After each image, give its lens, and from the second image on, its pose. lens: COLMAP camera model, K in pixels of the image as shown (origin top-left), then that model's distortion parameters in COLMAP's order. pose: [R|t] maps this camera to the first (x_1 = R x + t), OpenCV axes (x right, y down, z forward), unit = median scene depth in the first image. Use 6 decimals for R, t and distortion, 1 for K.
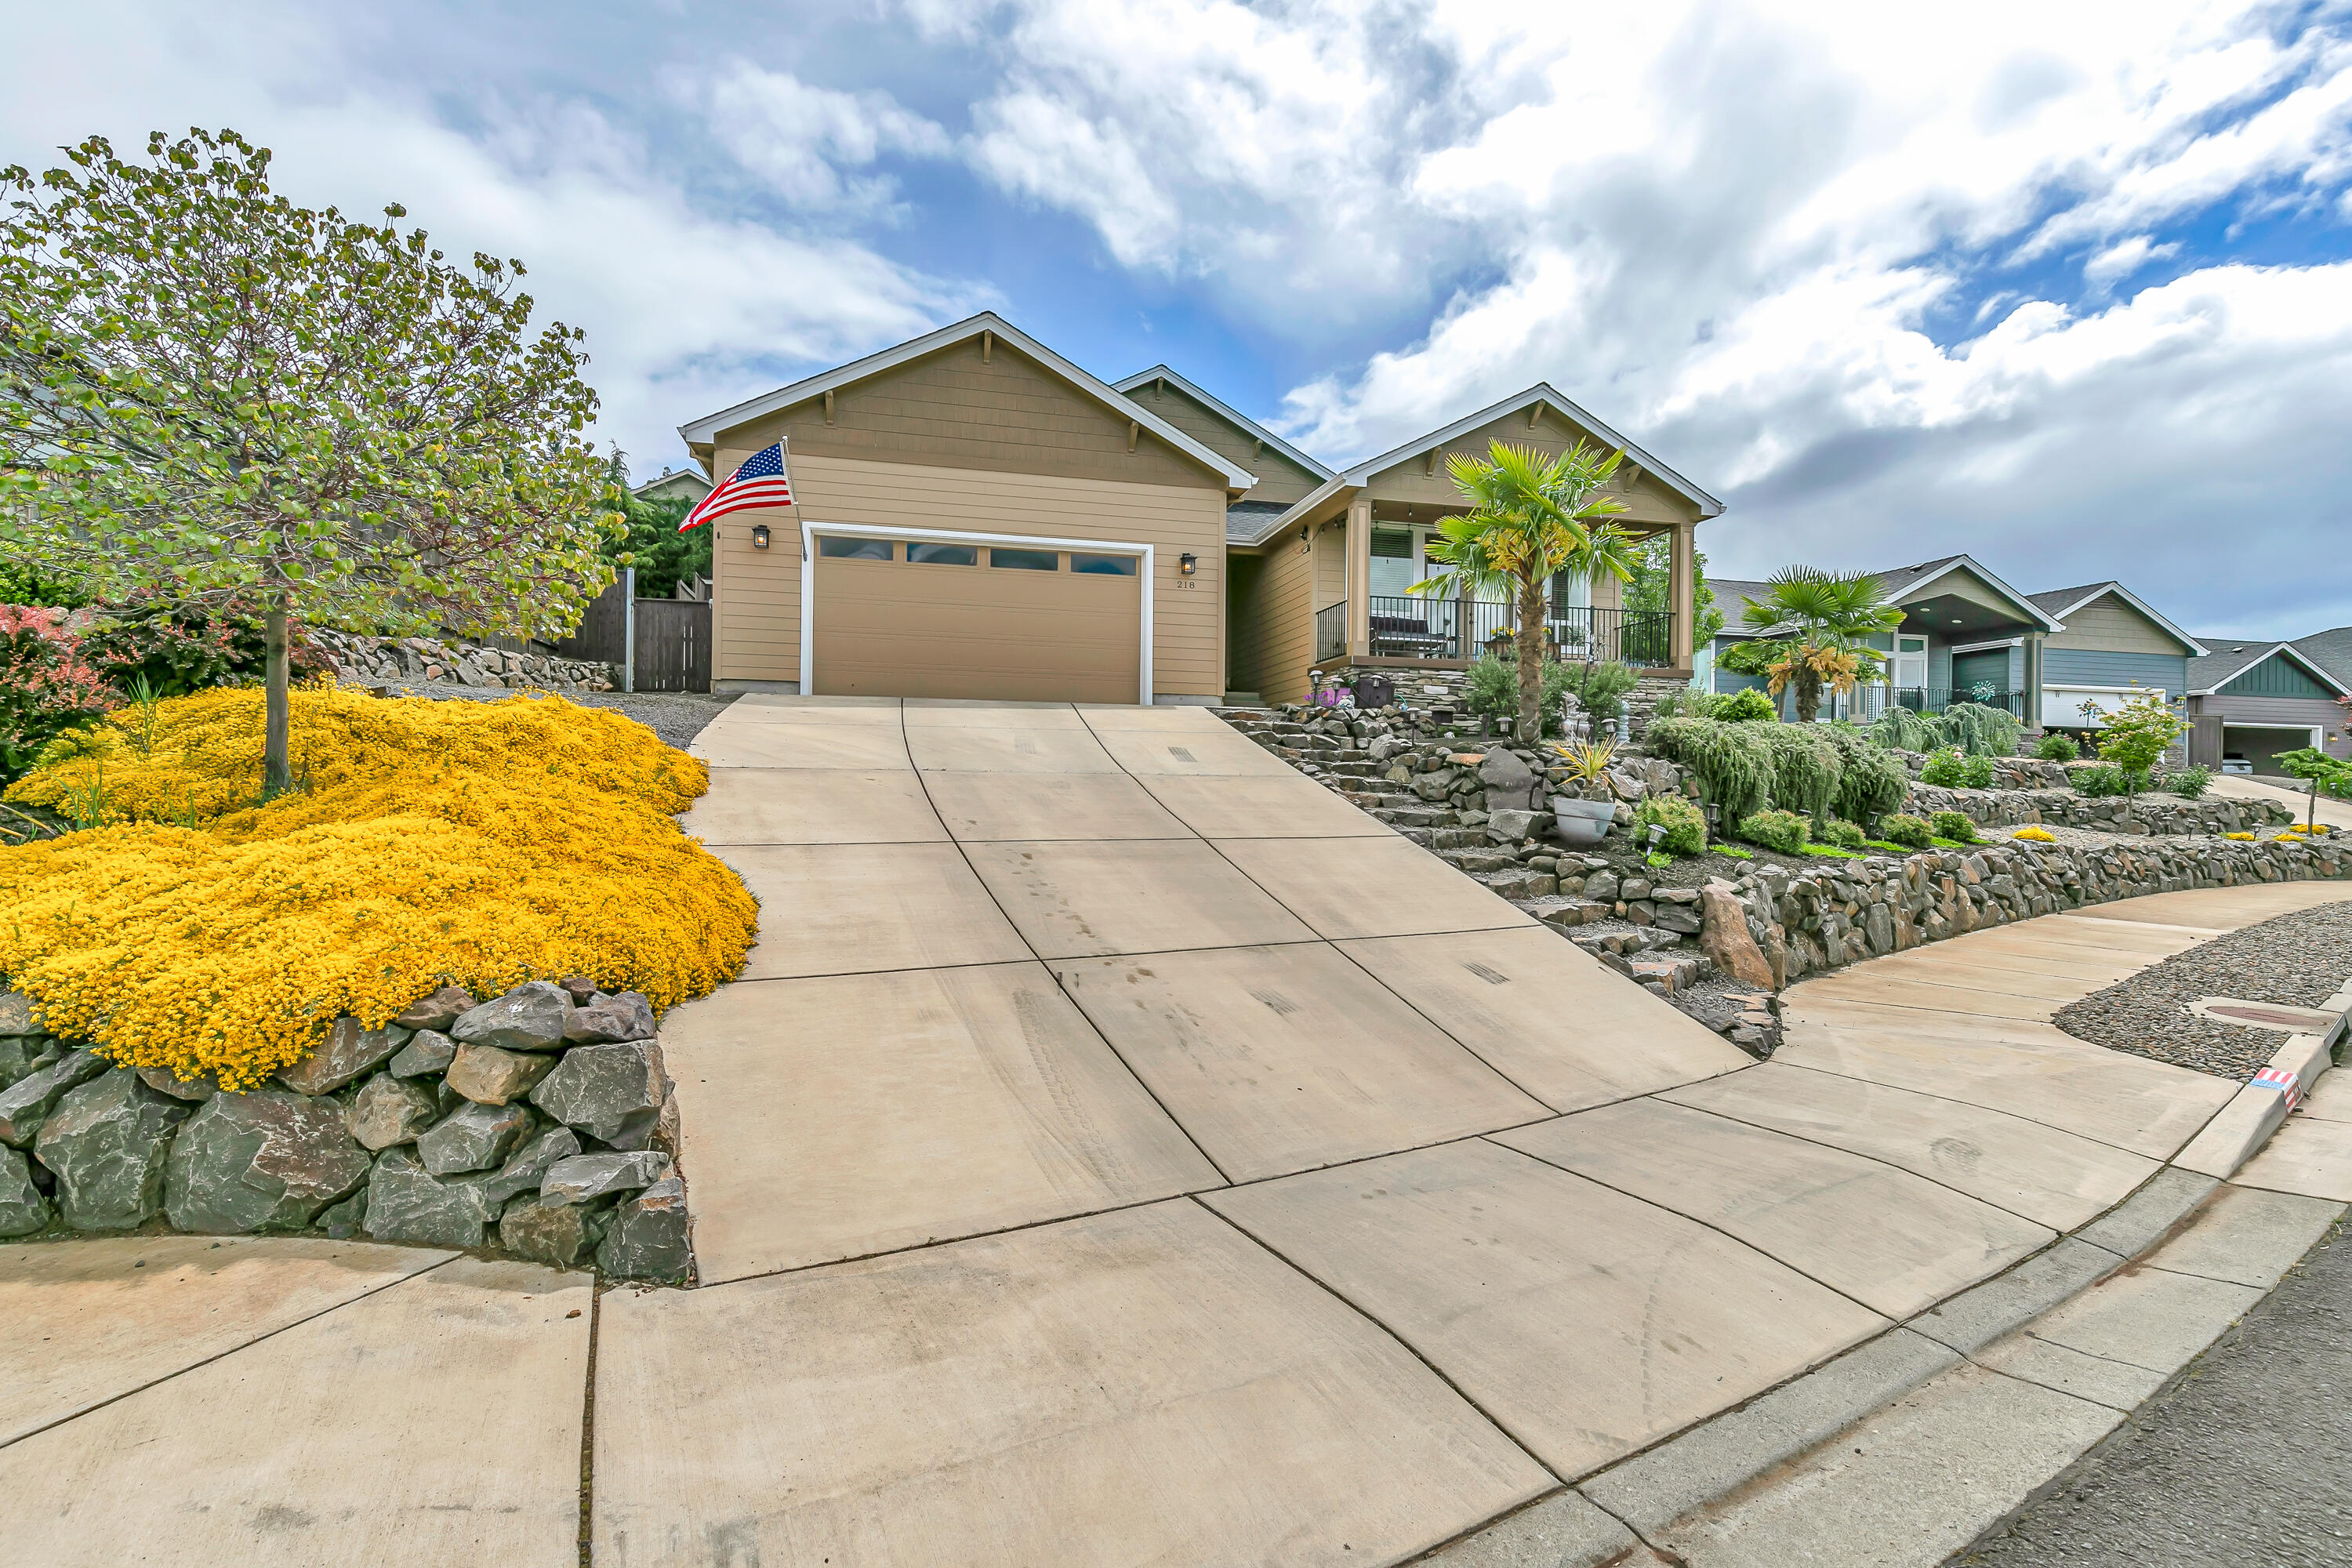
lens RADIAL K [[1065.7, 0, 1176.0], [0, 1065.7, 784.0], [0, 0, 1]] dist [0.013353, -0.000330]
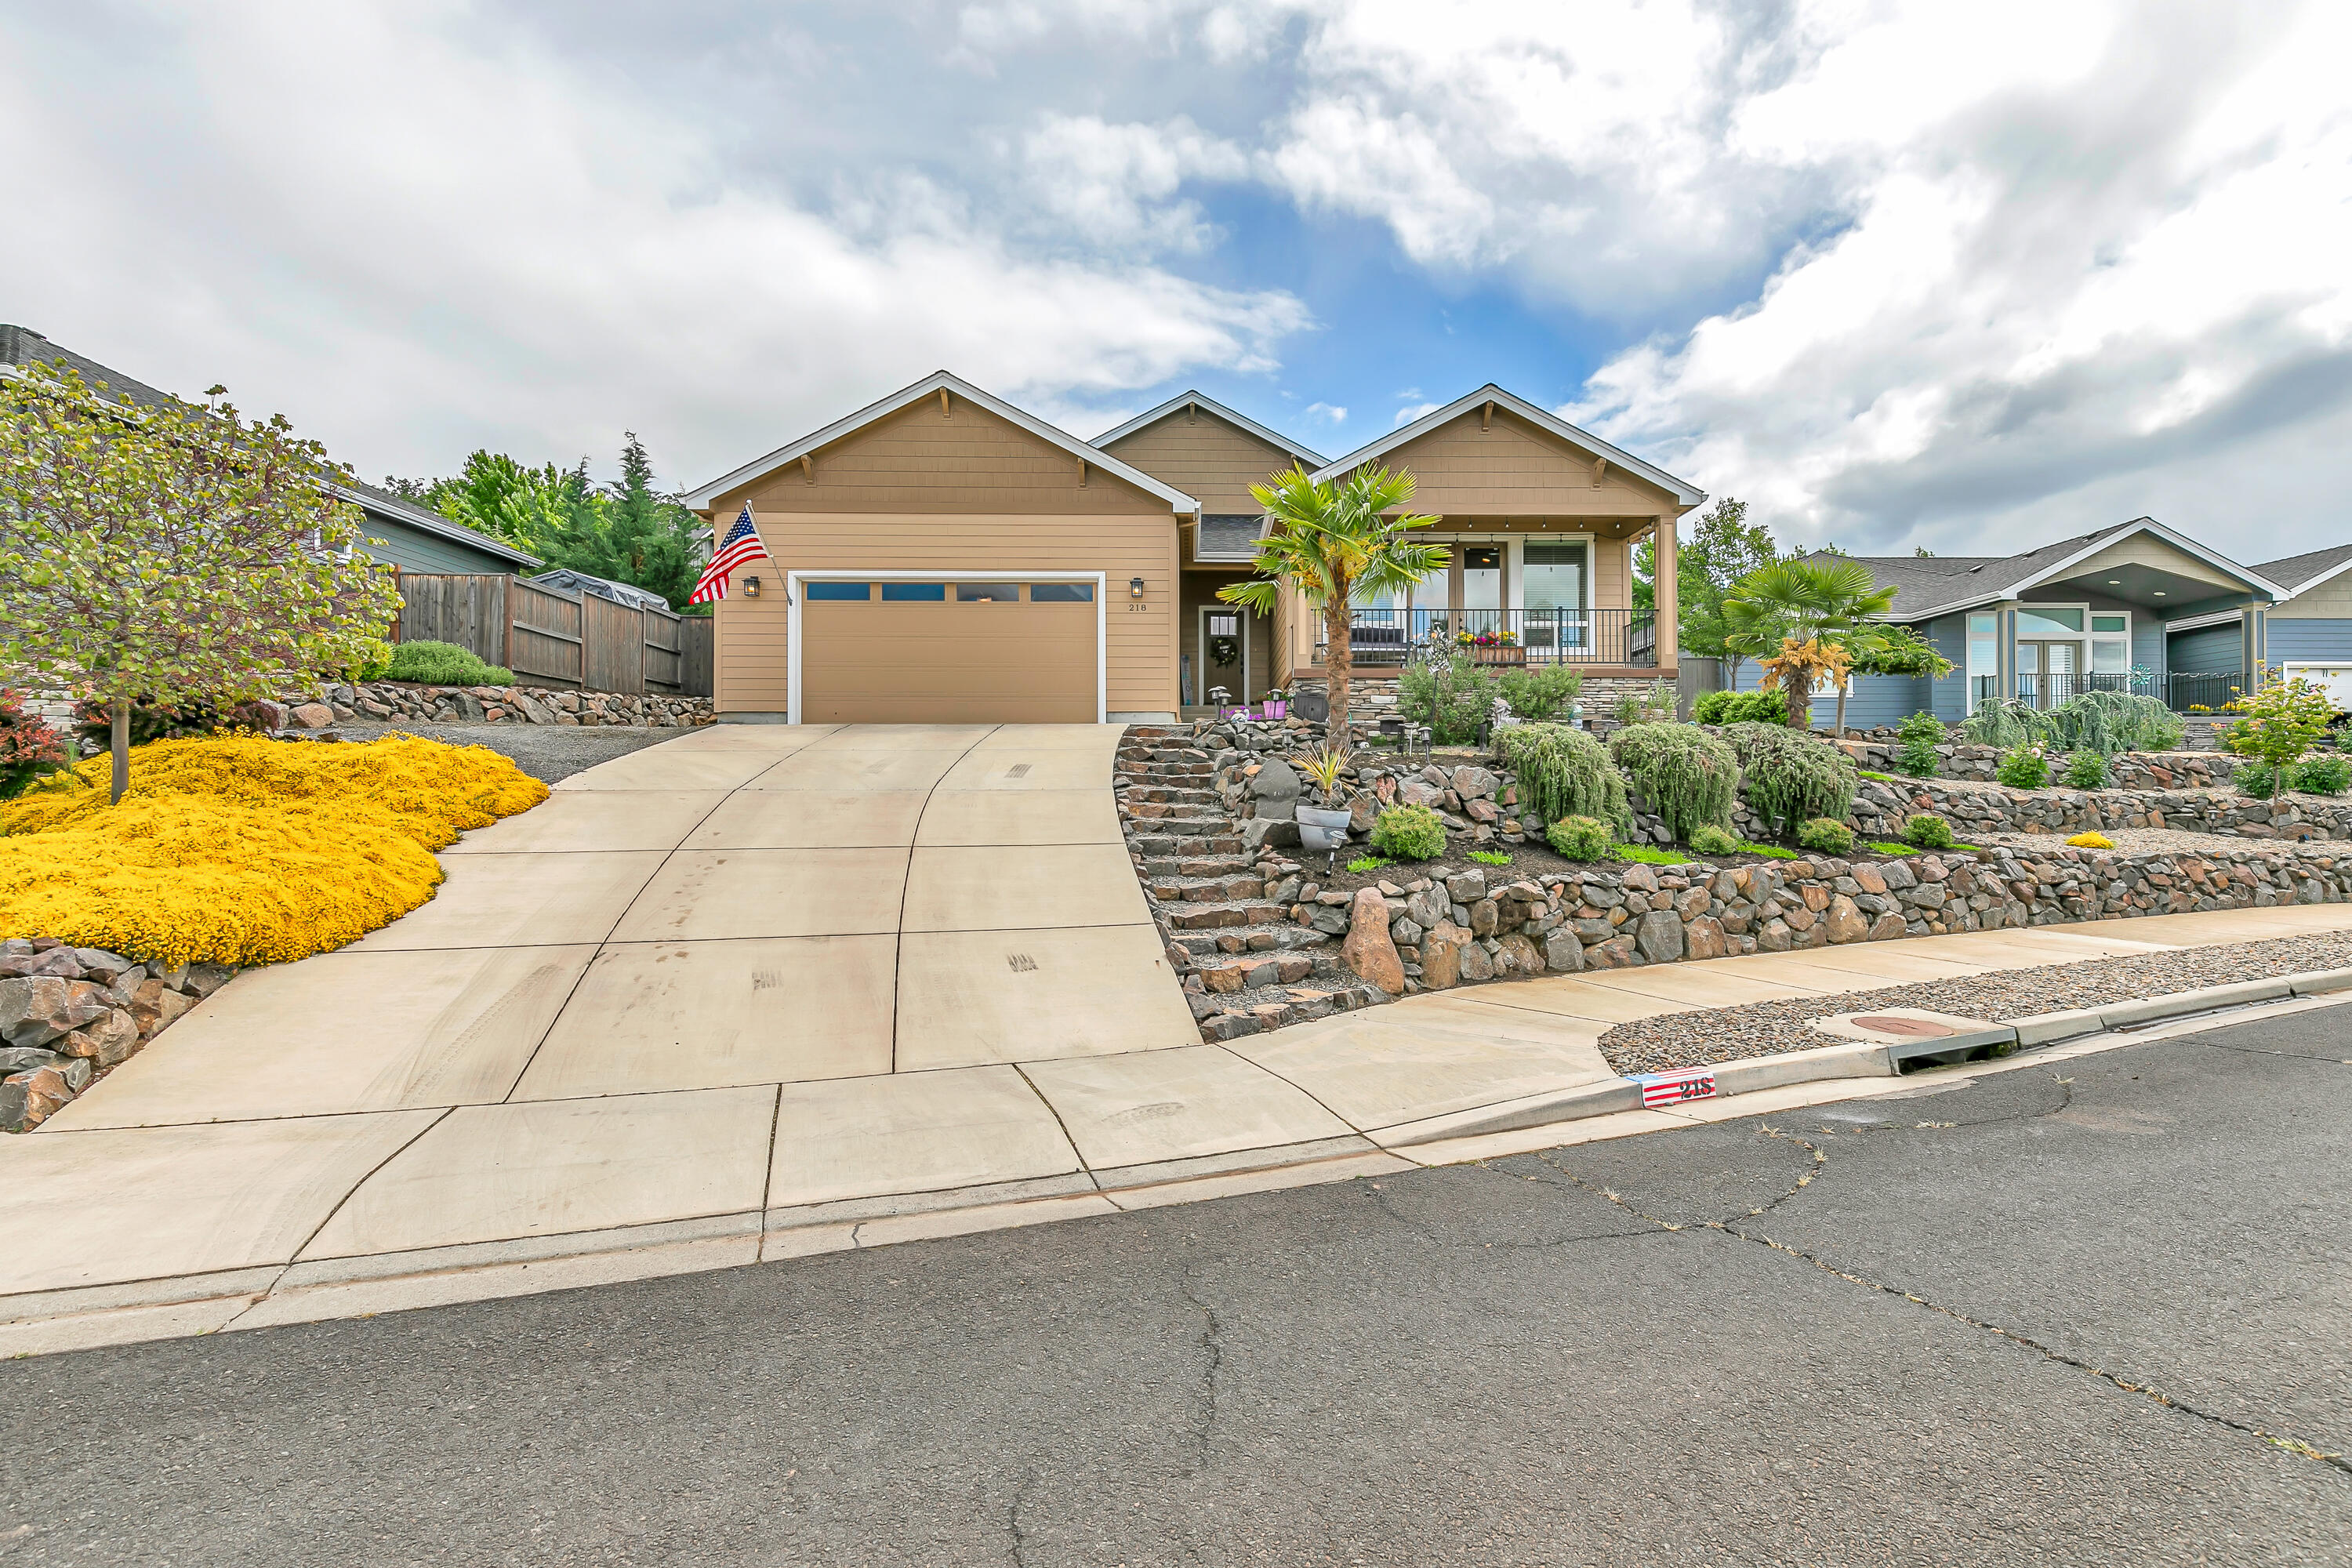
lens RADIAL K [[1085.2, 0, 1191.2], [0, 1085.2, 790.6], [0, 0, 1]] dist [0.009179, -0.000357]
pose [[0.976509, -0.015508, -0.214918, 0.320240], [0.014239, 0.999871, -0.007453, 0.002802], [0.215006, 0.004218, 0.976604, -0.038280]]
